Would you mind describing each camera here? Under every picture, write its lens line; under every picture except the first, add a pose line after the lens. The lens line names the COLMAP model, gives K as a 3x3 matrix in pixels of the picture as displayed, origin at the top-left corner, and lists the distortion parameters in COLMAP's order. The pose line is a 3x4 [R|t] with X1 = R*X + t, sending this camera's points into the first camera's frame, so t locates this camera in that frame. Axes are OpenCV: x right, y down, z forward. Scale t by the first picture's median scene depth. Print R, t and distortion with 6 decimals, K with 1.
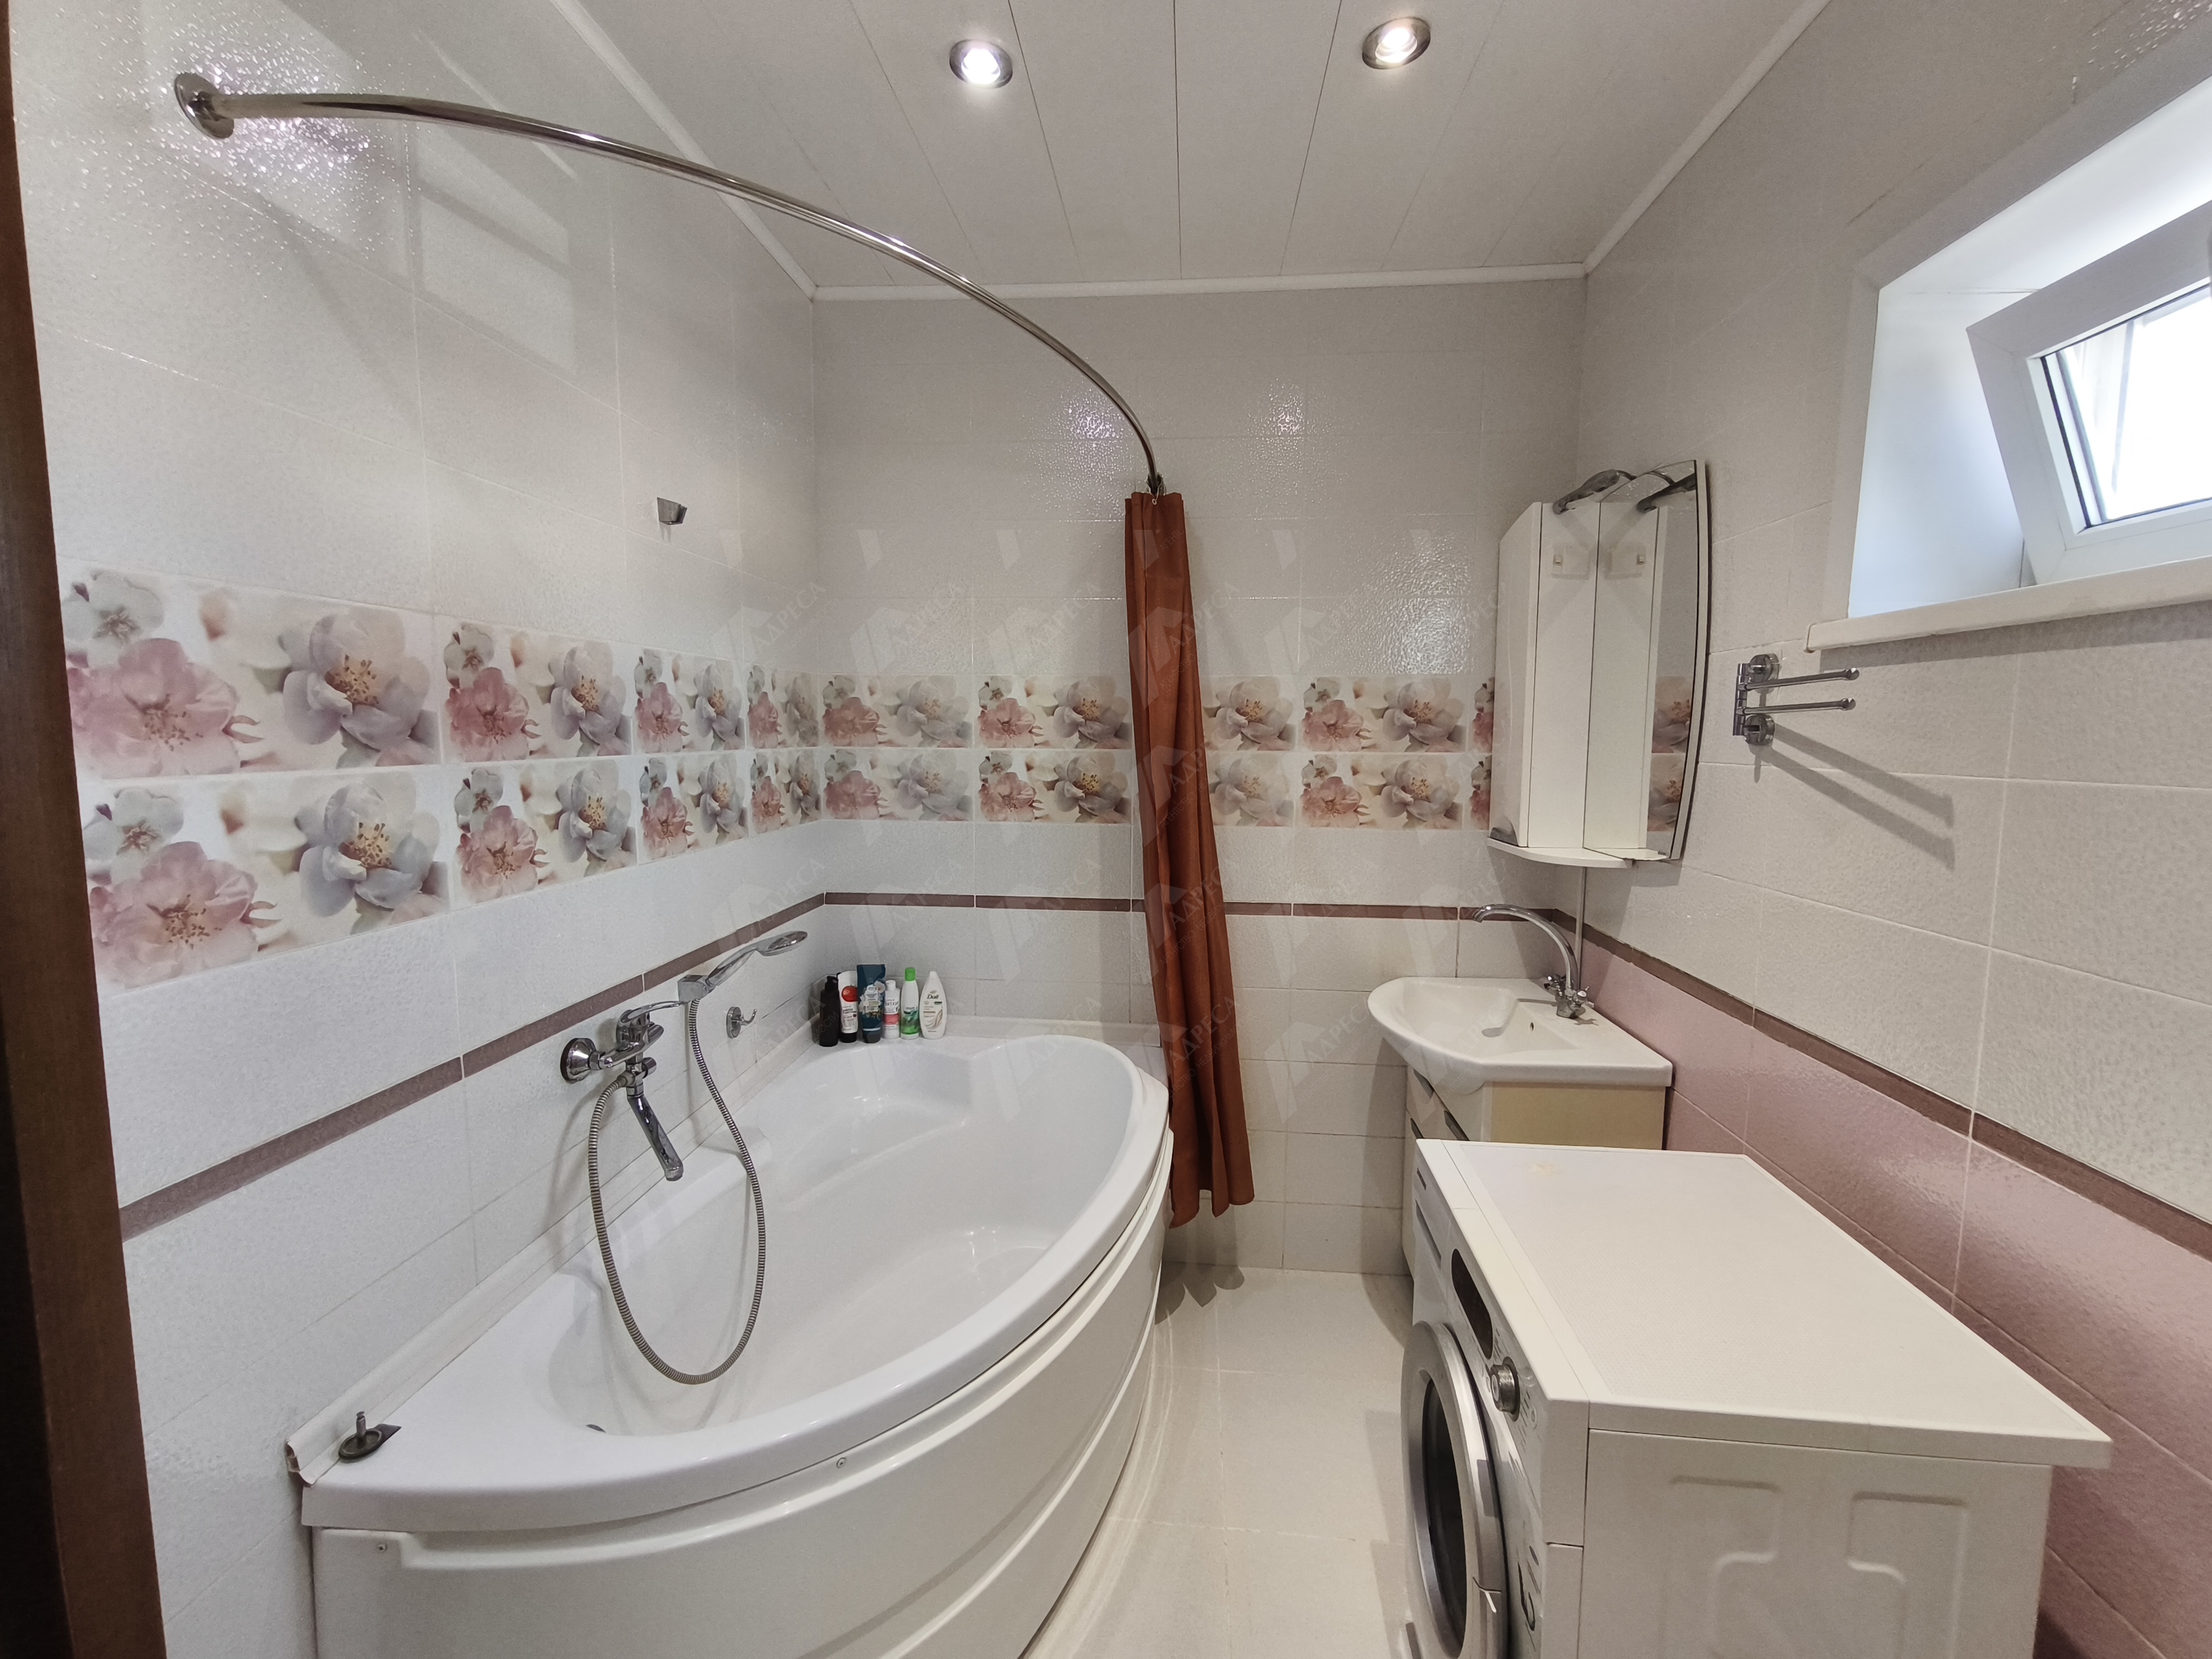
lens RADIAL K [[915.6, 0, 1108.2], [0, 915.6, 826.0], [0, 0, 1]] dist [-0.003517, -0.000087]
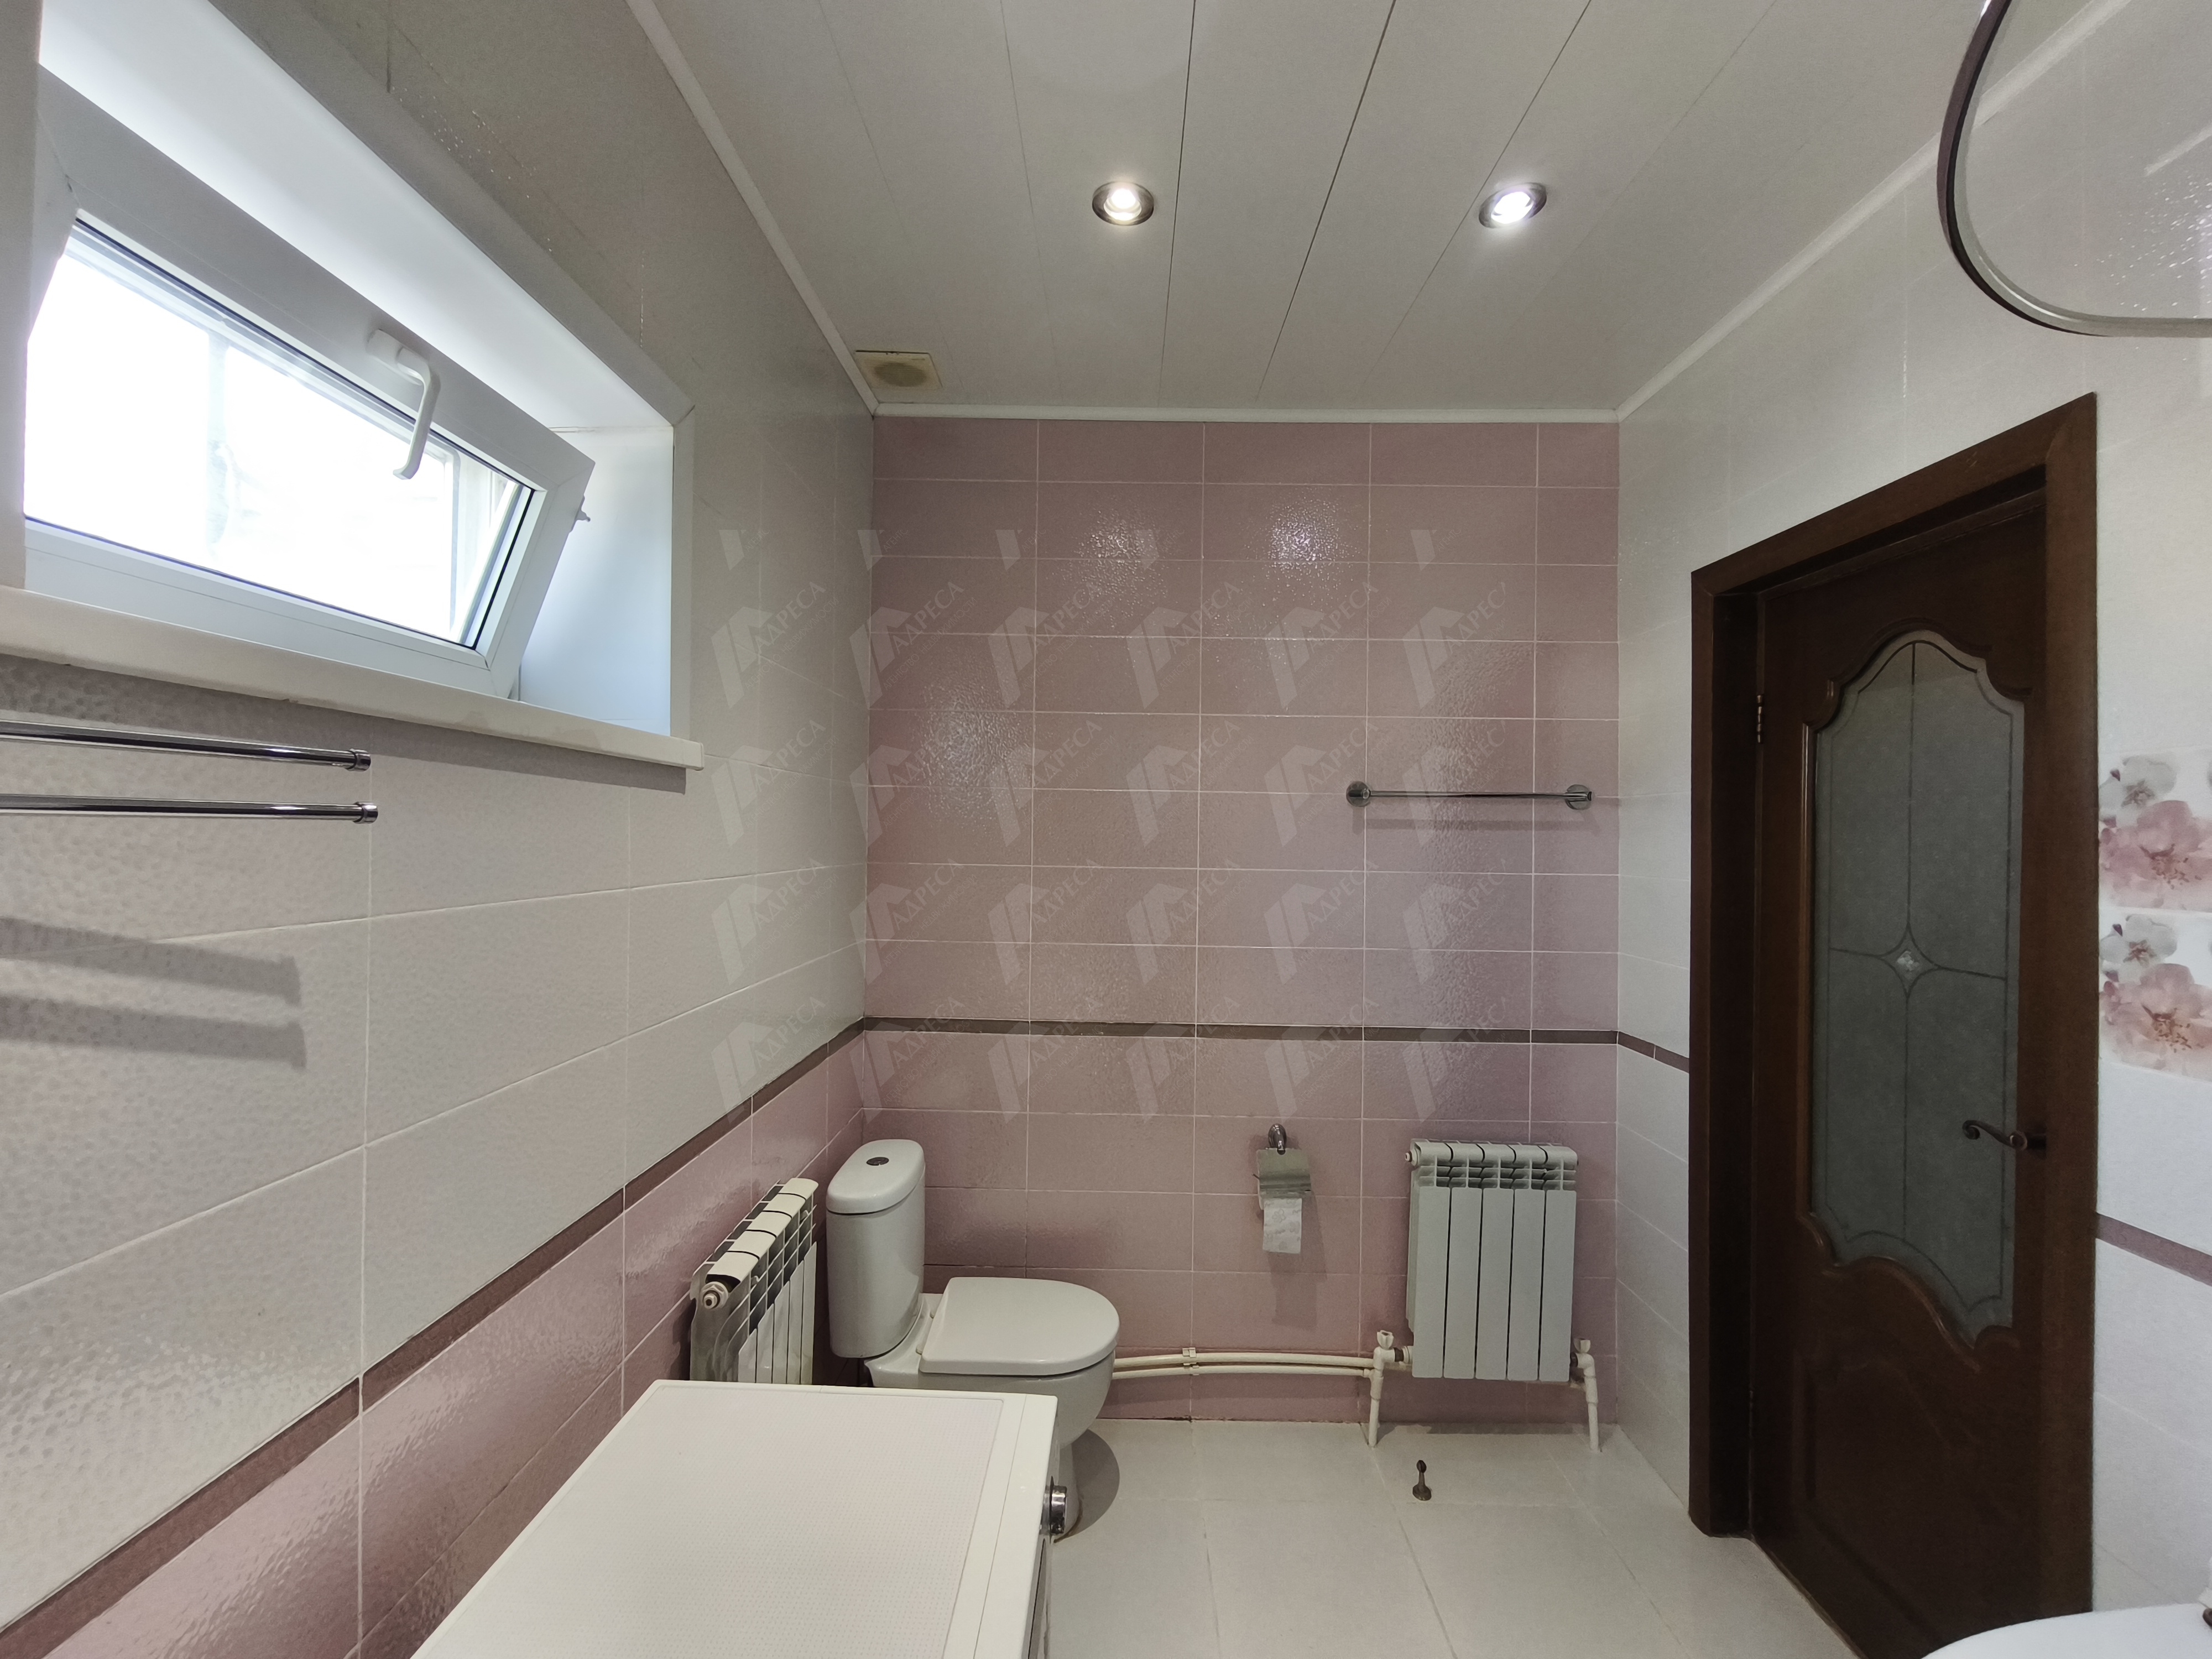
lens RADIAL K [[915.6, 0, 1108.2], [0, 915.6, 826.0], [0, 0, 1]] dist [-0.003517, -0.000087]
pose [[-0.997281, -0.015386, -0.072075, 0.361595], [-0.021670, 0.995953, 0.087228, -0.174469], [0.070441, 0.088553, -0.993578, 1.510218]]
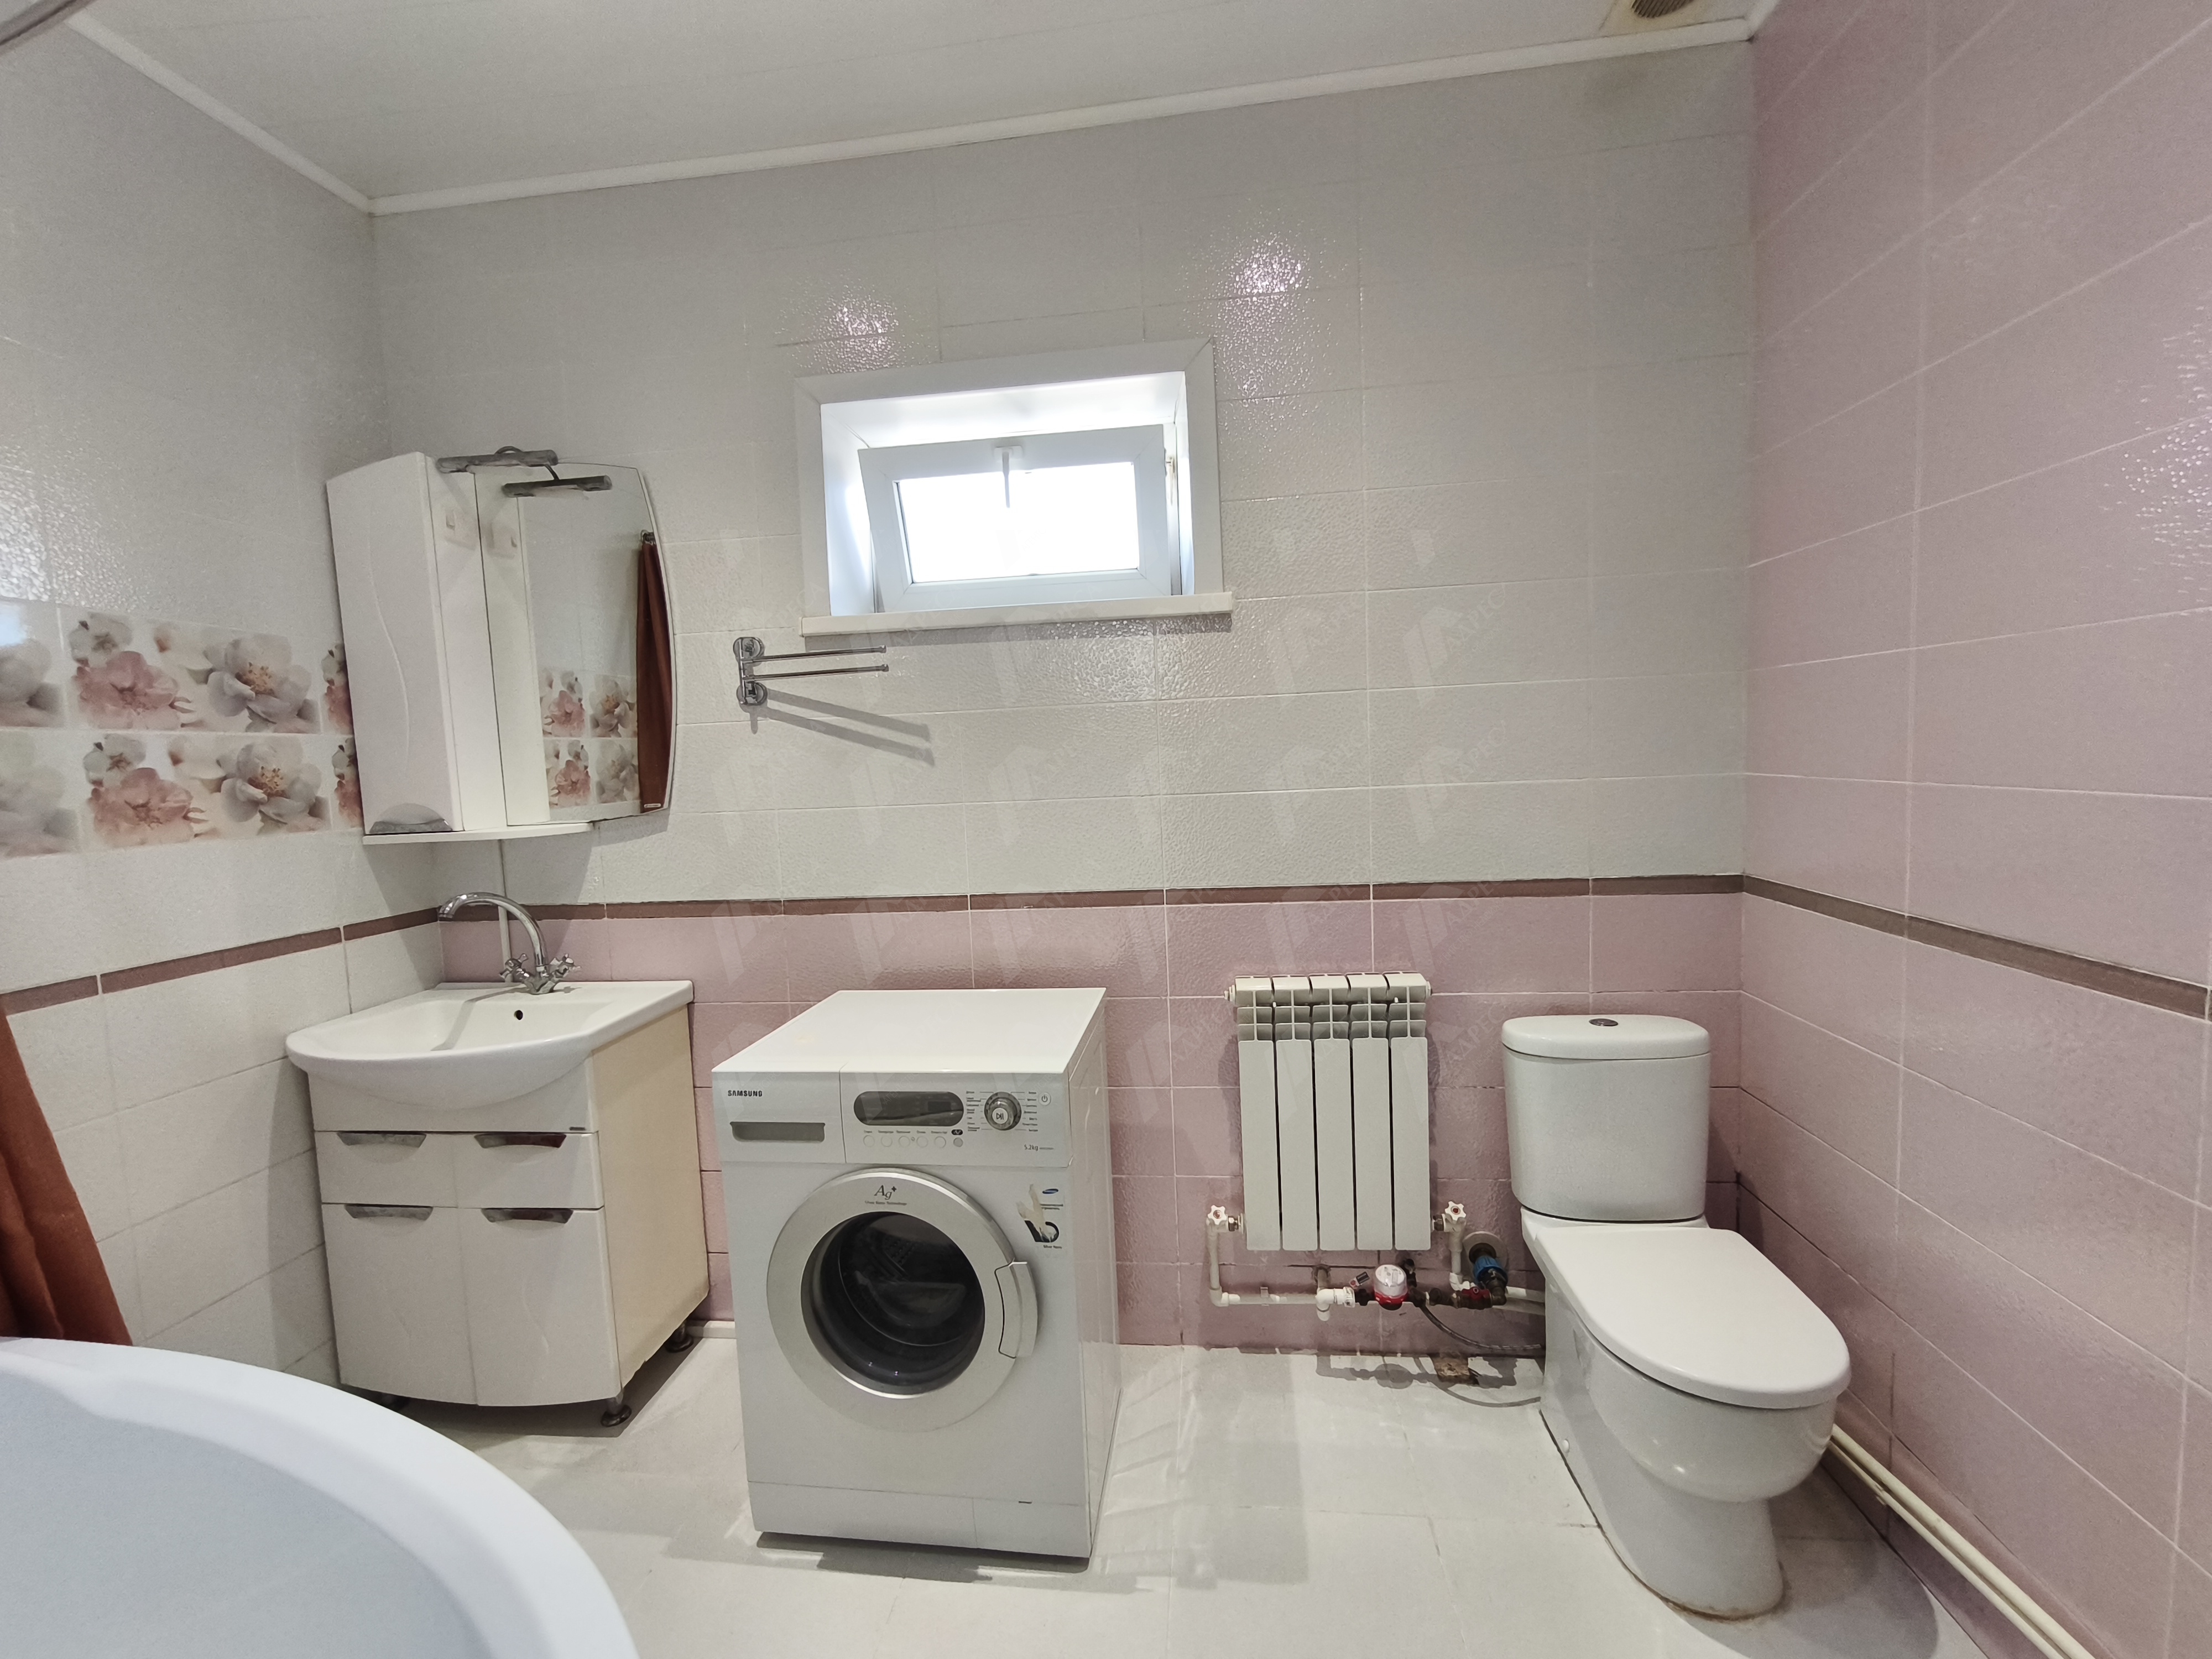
lens RADIAL K [[910.7, 0, 1106.0], [0, 910.7, 829.5], [0, 0, 1]] dist [-0.008106, 0.001398]
pose [[0.024429, -0.086360, 0.995964, -0.739124], [0.140532, 0.986666, 0.082107, 0.064272], [-0.989775, 0.137959, 0.036240, 0.564298]]
